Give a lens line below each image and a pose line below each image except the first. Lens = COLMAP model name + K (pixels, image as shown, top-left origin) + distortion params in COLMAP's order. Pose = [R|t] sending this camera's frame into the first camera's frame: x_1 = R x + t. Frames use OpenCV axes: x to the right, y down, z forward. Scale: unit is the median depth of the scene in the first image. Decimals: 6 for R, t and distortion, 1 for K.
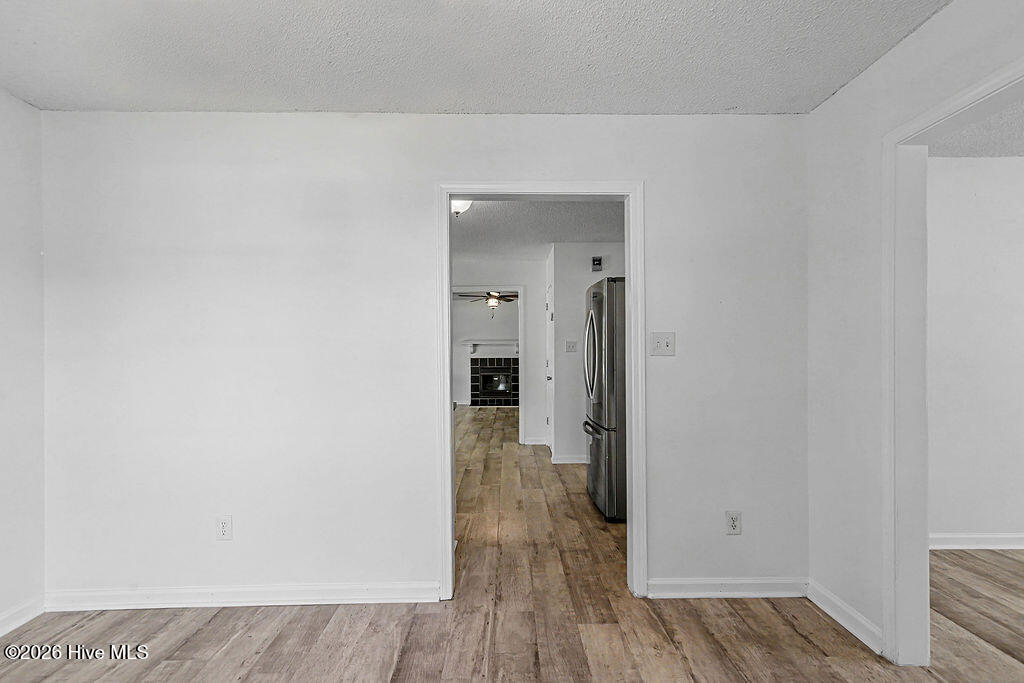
lens RADIAL K [[468.2, 0, 512.4], [0, 468.2, 349.5], [0, 0, 1]] dist [0.014700, 0.000238]
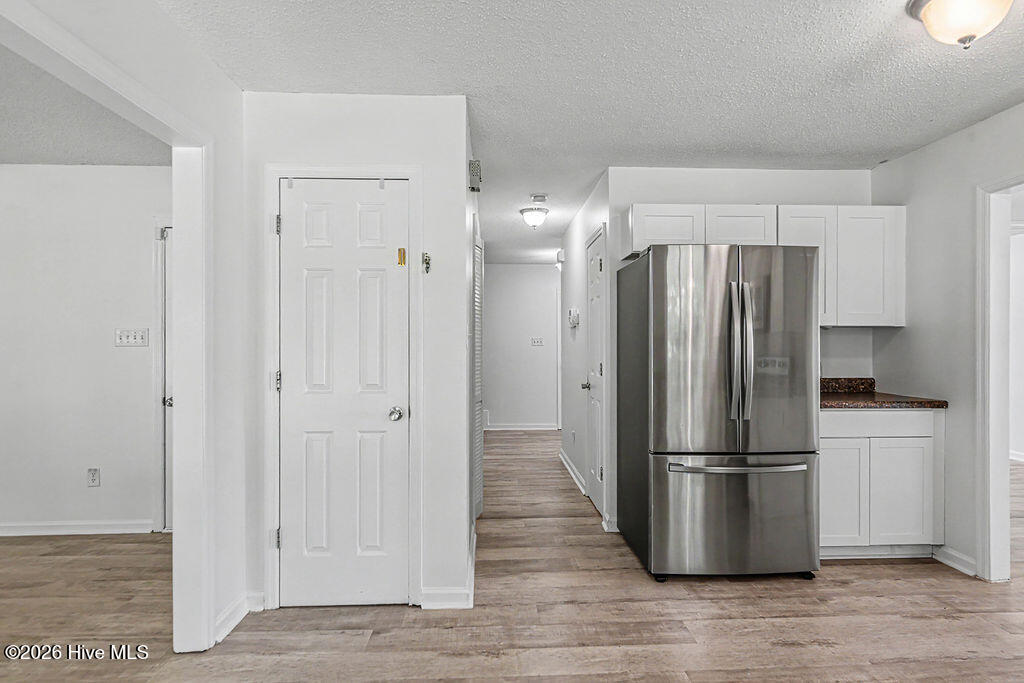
lens RADIAL K [[552.3, 0, 515.9], [0, 552.3, 341.5], [0, 0, 1]] dist [-0.003783, -0.002420]
pose [[-0.031670, 0.010148, 0.999447, -0.412413], [-0.003026, 0.999943, -0.010248, 0.003422], [-0.999494, -0.003349, -0.031638, 0.944500]]
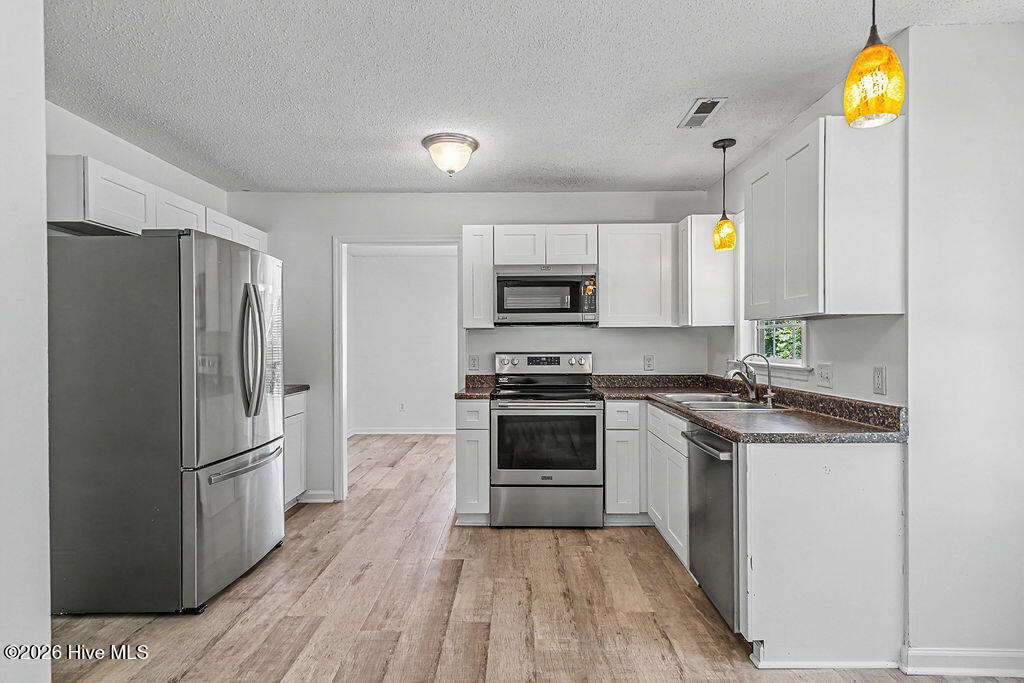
lens RADIAL K [[526.2, 0, 516.7], [0, 526.2, 342.8], [0, 0, 1]] dist [0.001890, 0.000303]
pose [[-0.999841, 0.008087, 0.015912, -0.157213], [0.008051, 0.999965, -0.002303, 0.001582], [-0.015930, -0.002175, -0.999871, 1.238679]]
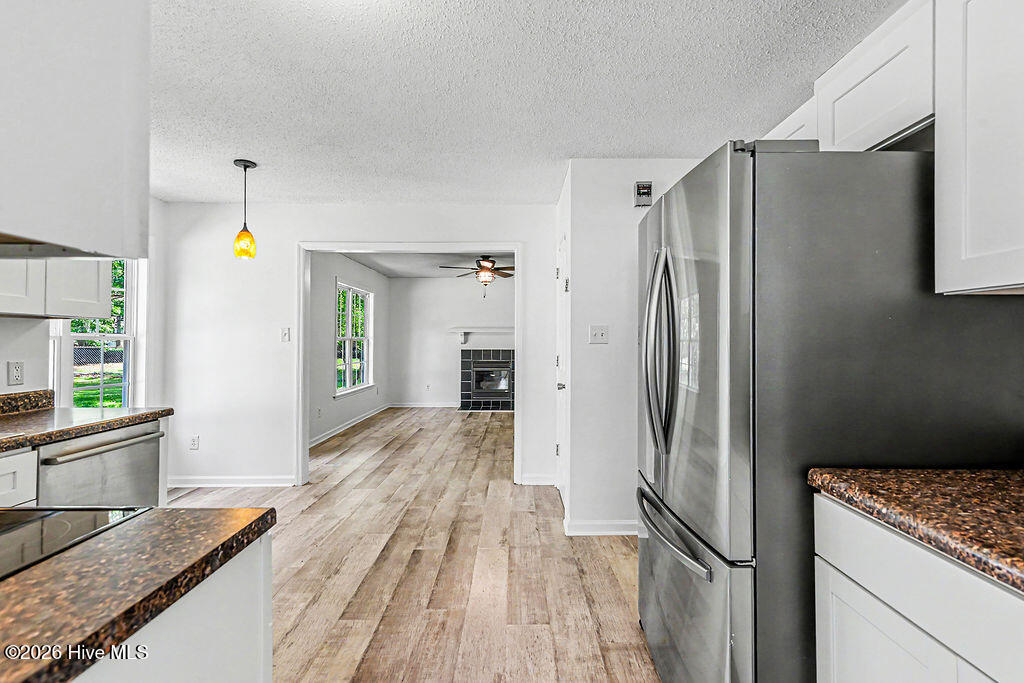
lens RADIAL K [[468.2, 0, 512.4], [0, 468.2, 349.5], [0, 0, 1]] dist [0.014700, 0.000238]
pose [[0.999859, 0.003747, -0.016353, 0.025795], [-0.003376, 0.999737, 0.022685, -0.000862], [0.016434, -0.022627, 0.999609, 0.405937]]
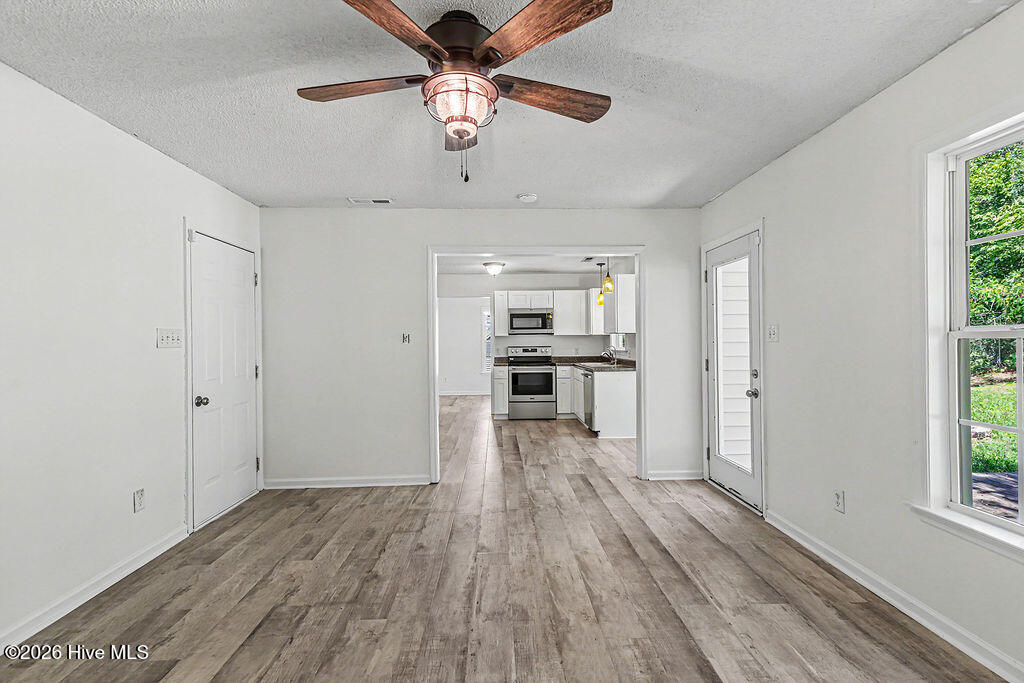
lens RADIAL K [[526.2, 0, 516.7], [0, 526.2, 342.8], [0, 0, 1]] dist [0.001890, 0.000303]
pose [[-0.999168, 0.015451, -0.037744, -0.085001], [0.015486, 0.999880, -0.000614, 0.002089], [0.037730, -0.001198, -0.999287, 2.086950]]
